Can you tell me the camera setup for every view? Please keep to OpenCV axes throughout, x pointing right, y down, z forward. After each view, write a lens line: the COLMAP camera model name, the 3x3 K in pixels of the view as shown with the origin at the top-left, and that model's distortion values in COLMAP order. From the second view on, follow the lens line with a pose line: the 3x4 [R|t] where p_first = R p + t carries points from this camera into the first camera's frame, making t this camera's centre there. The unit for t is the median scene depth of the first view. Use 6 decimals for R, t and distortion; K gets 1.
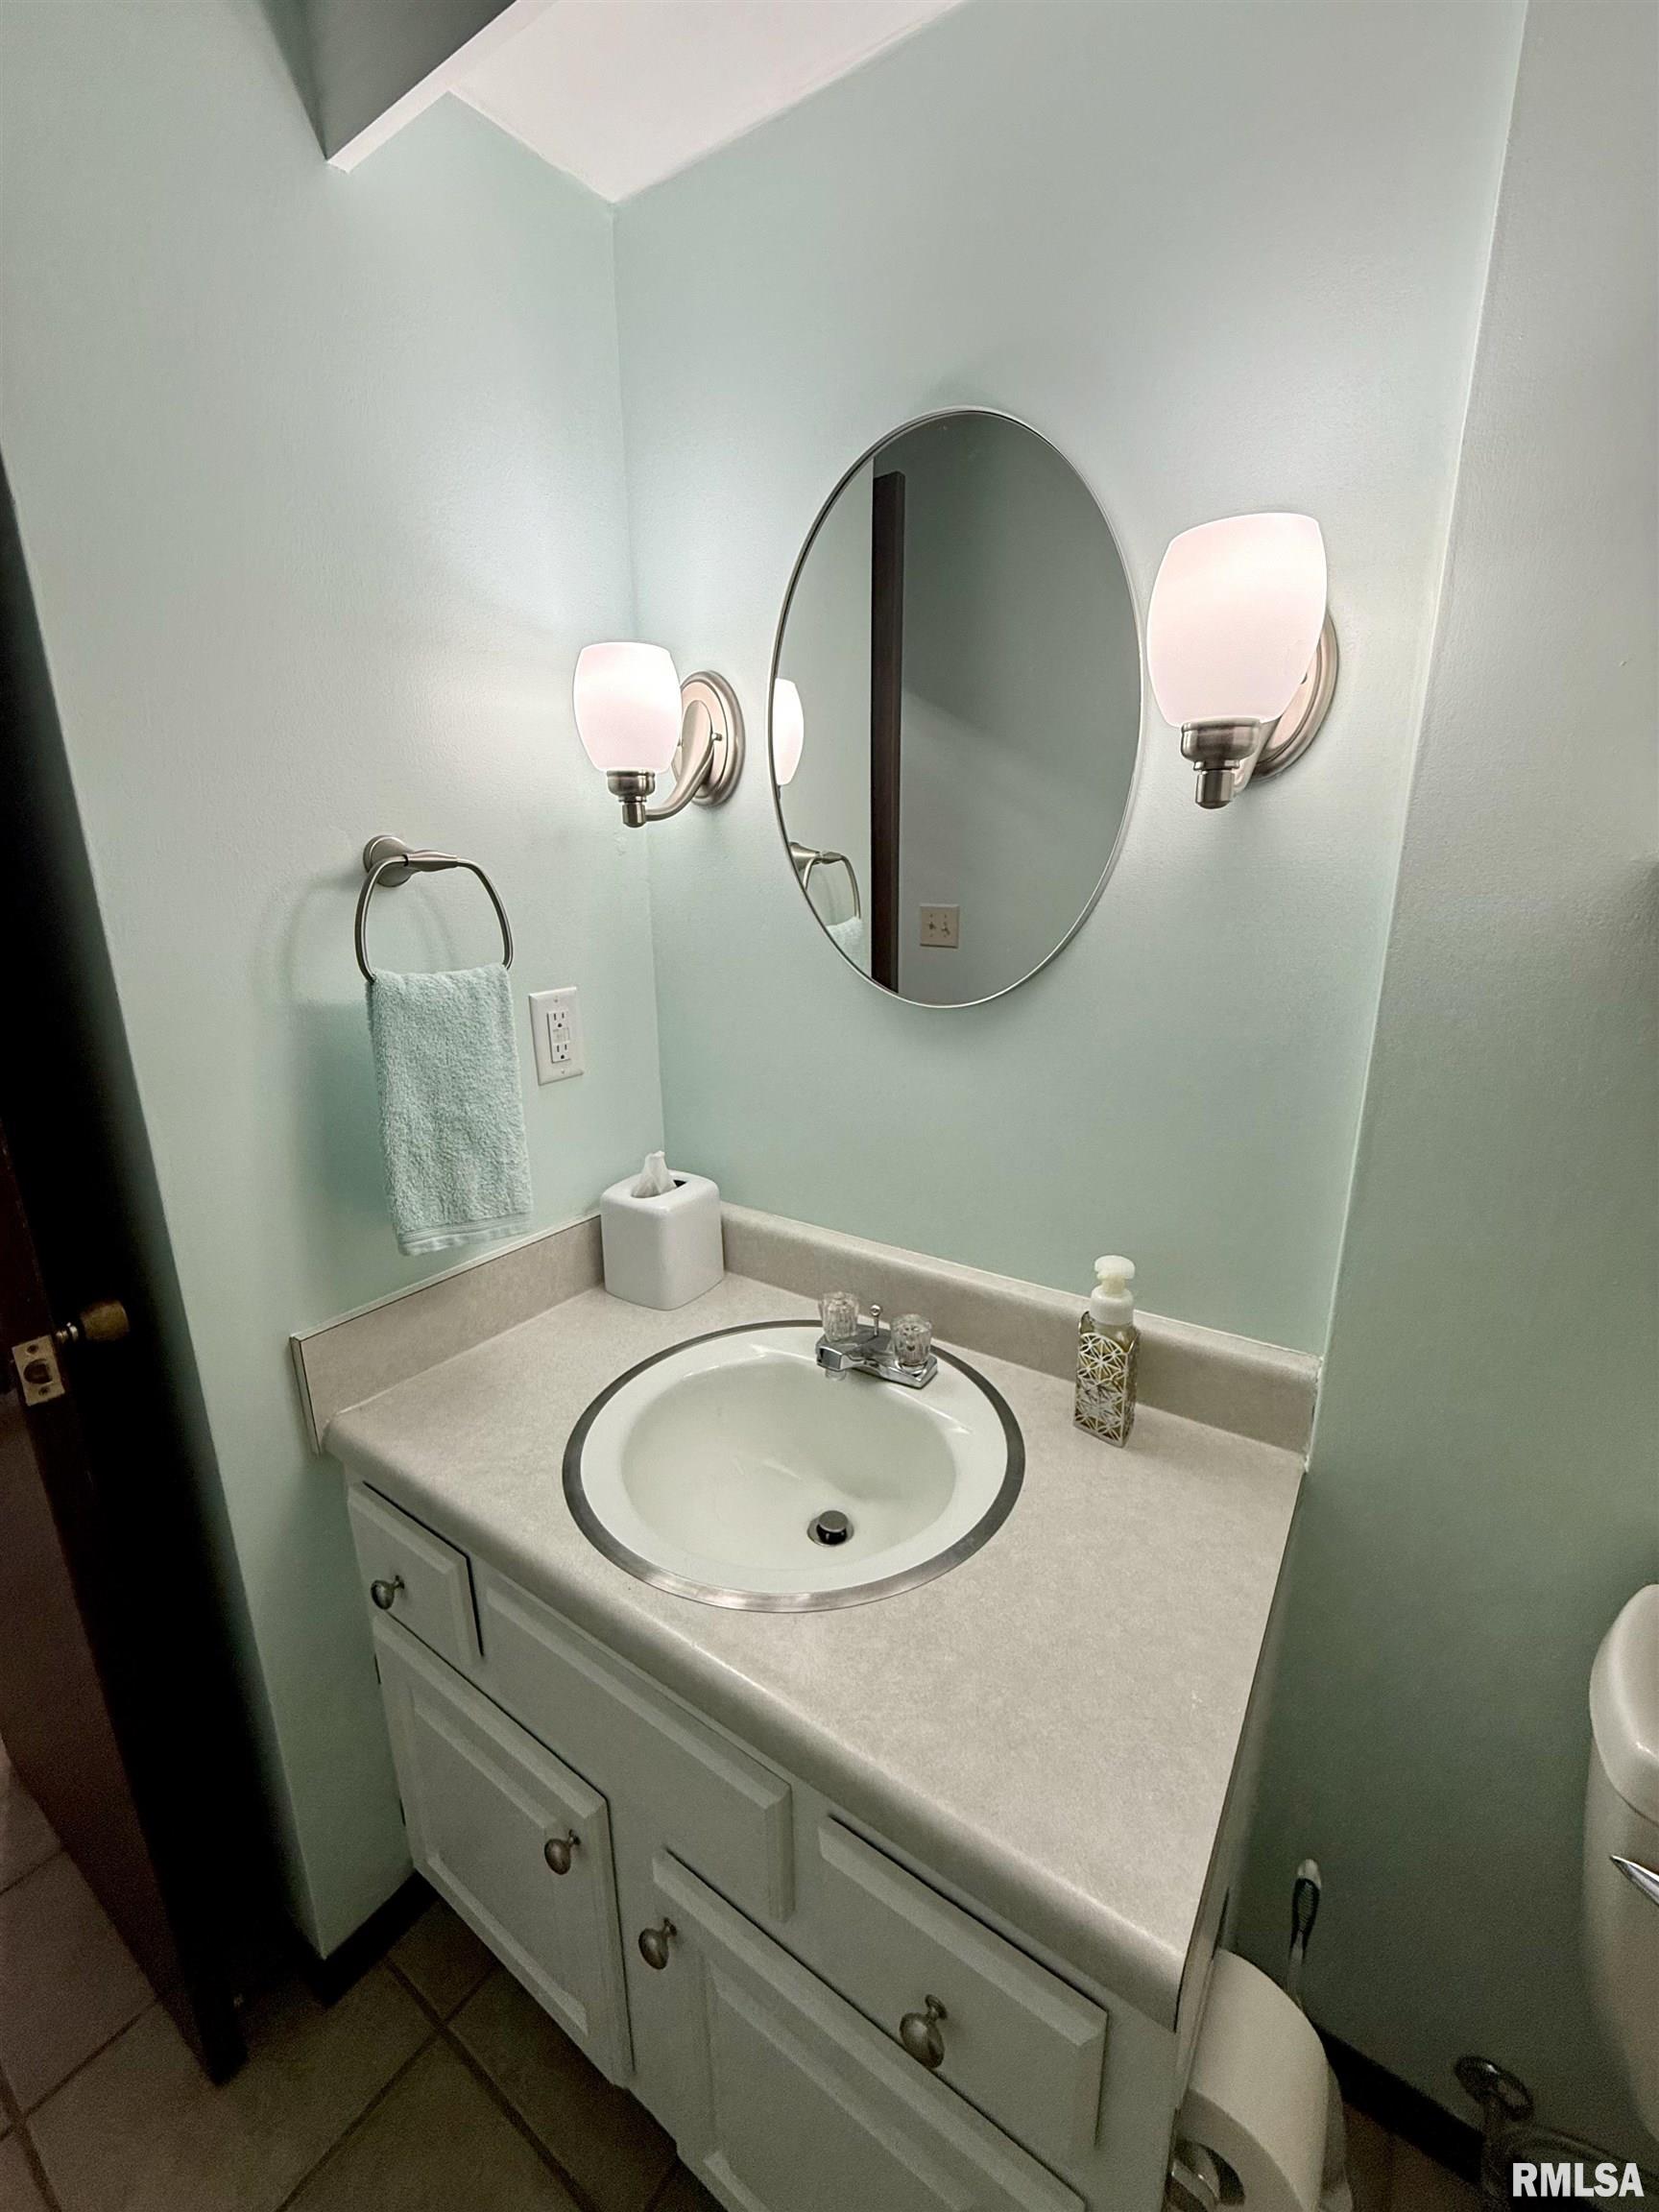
lens RADIAL K [[877.5, 0, 829.5], [0, 877.5, 1106.0], [0, 0, 1]] dist [-0.000673, 0.000189]
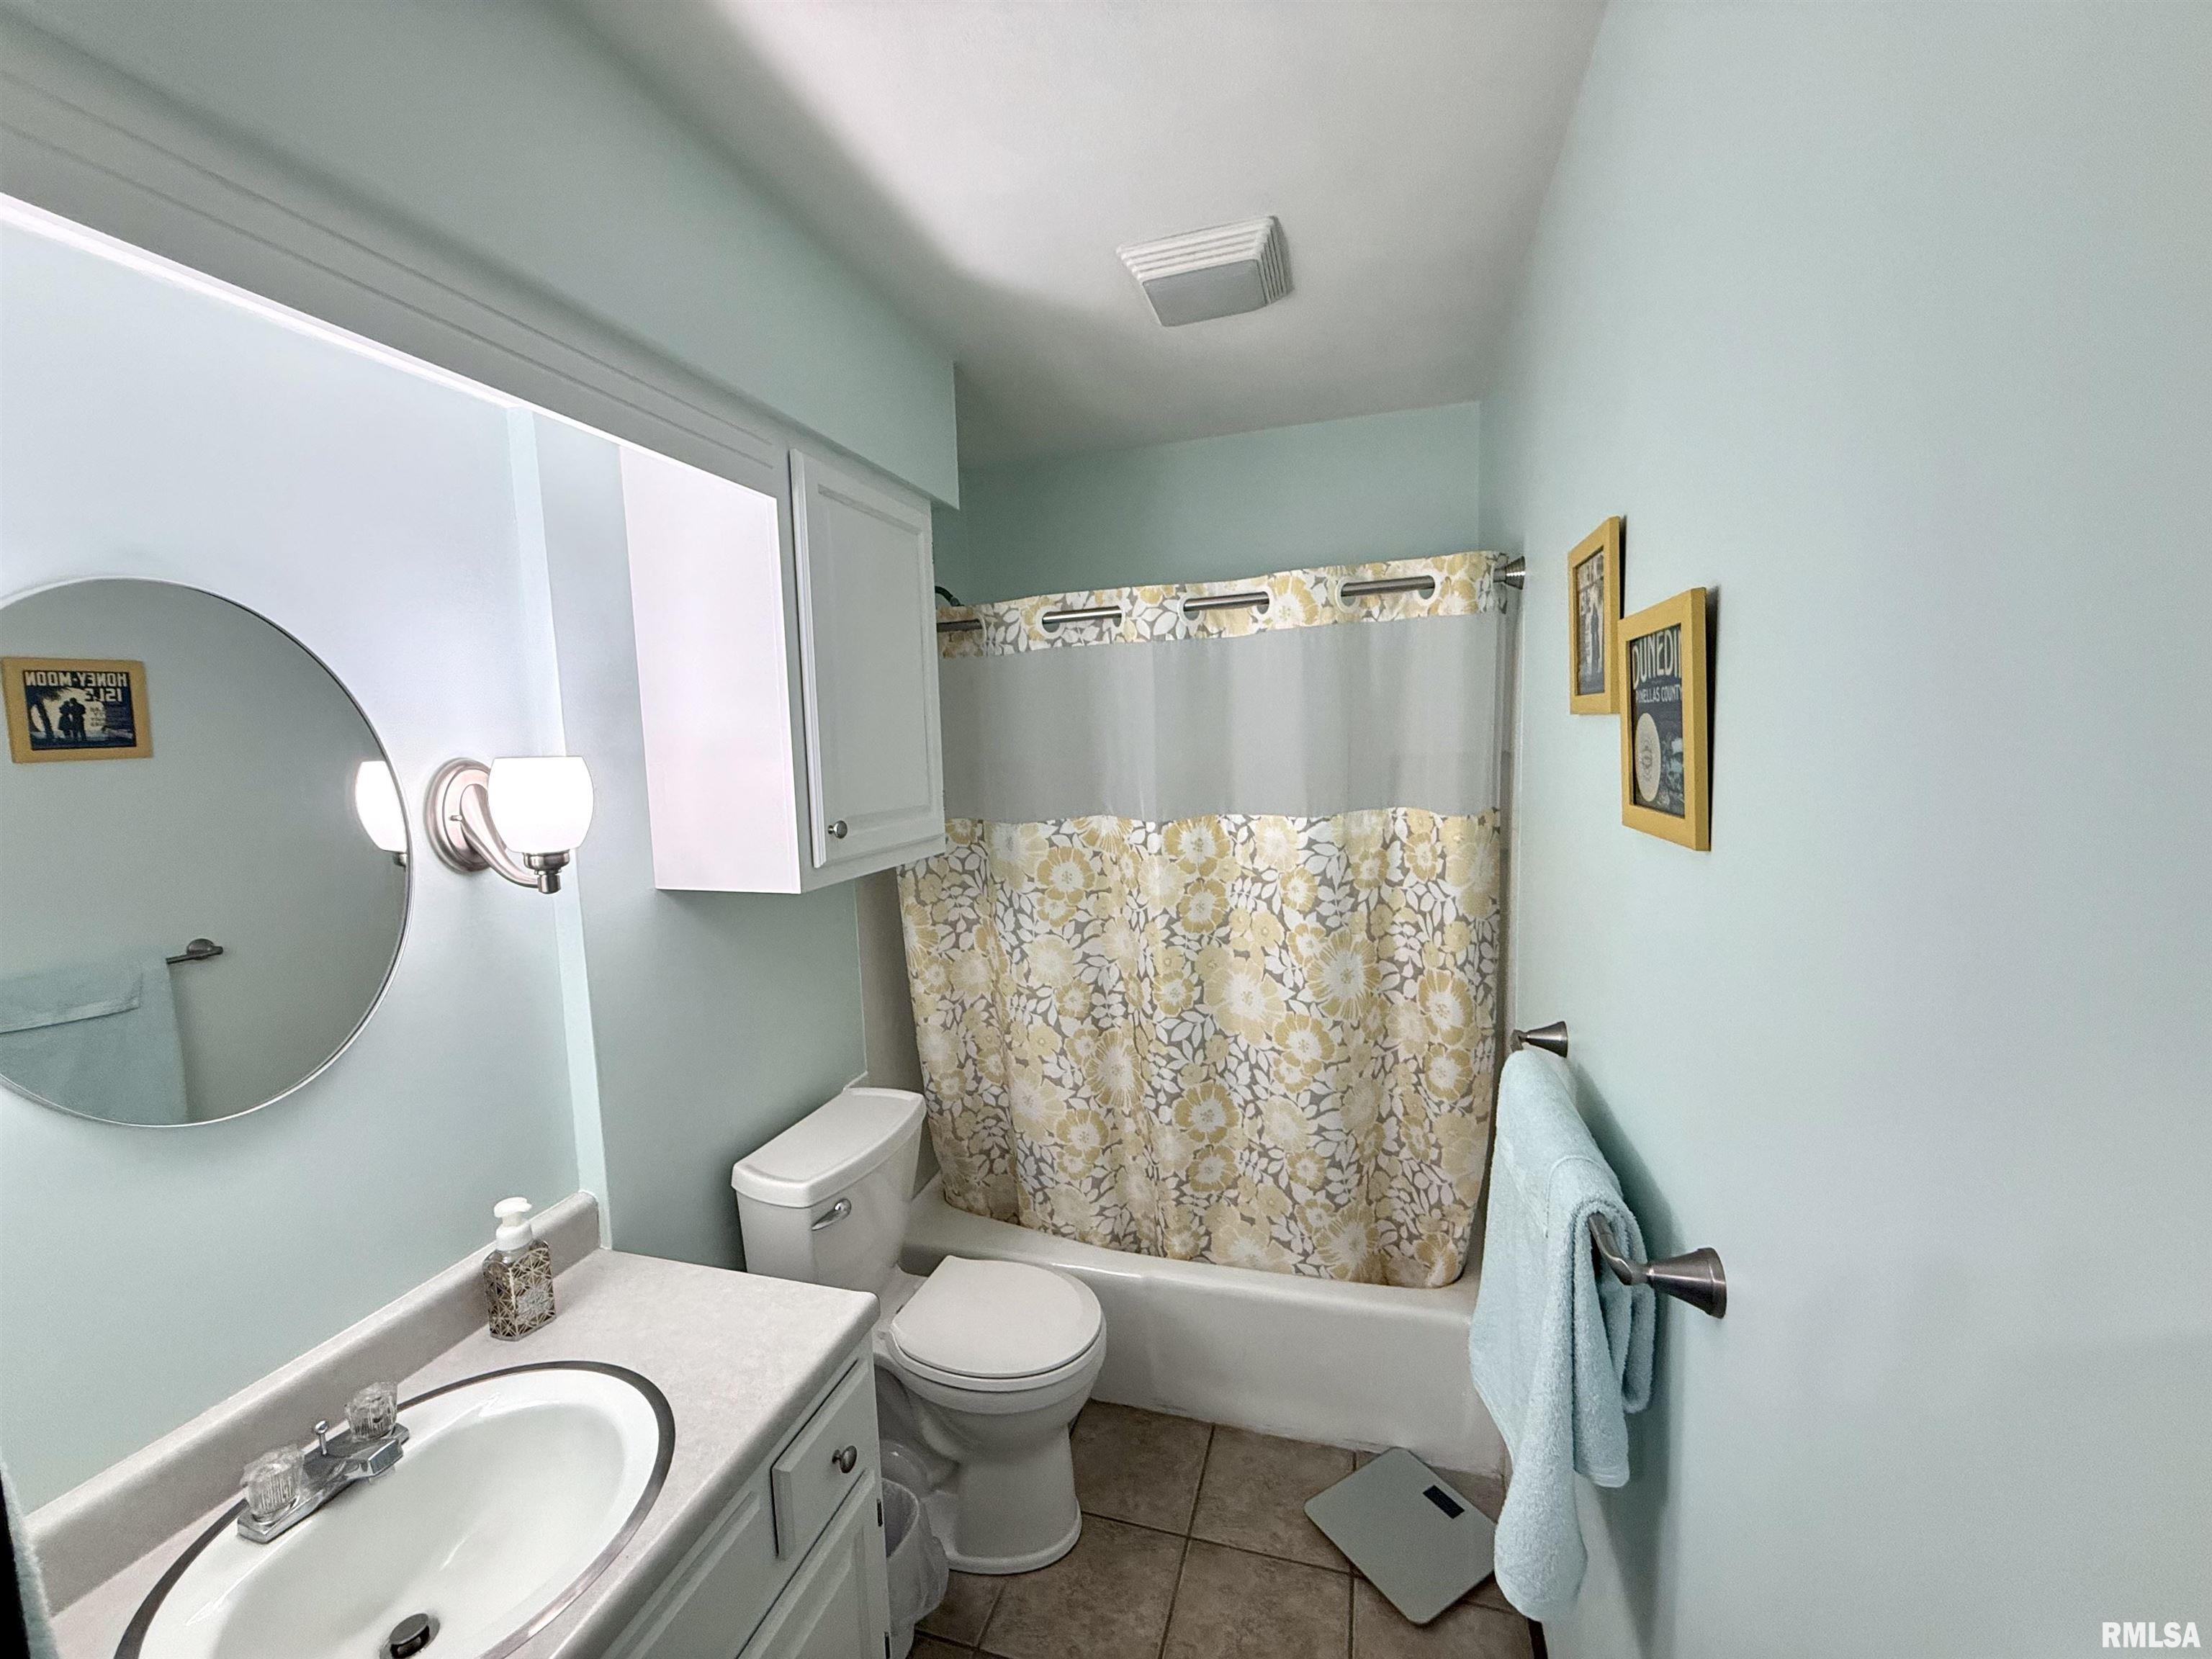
lens RADIAL K [[877.5, 0, 1099.7], [0, 877.5, 827.7], [0, 0, 1]] dist [-0.000673, 0.000189]
pose [[-0.294158, -0.086059, 0.951874, -1.226238], [0.280030, 0.944470, 0.171927, -0.363215], [-0.913813, 0.317127, -0.253725, 0.309809]]
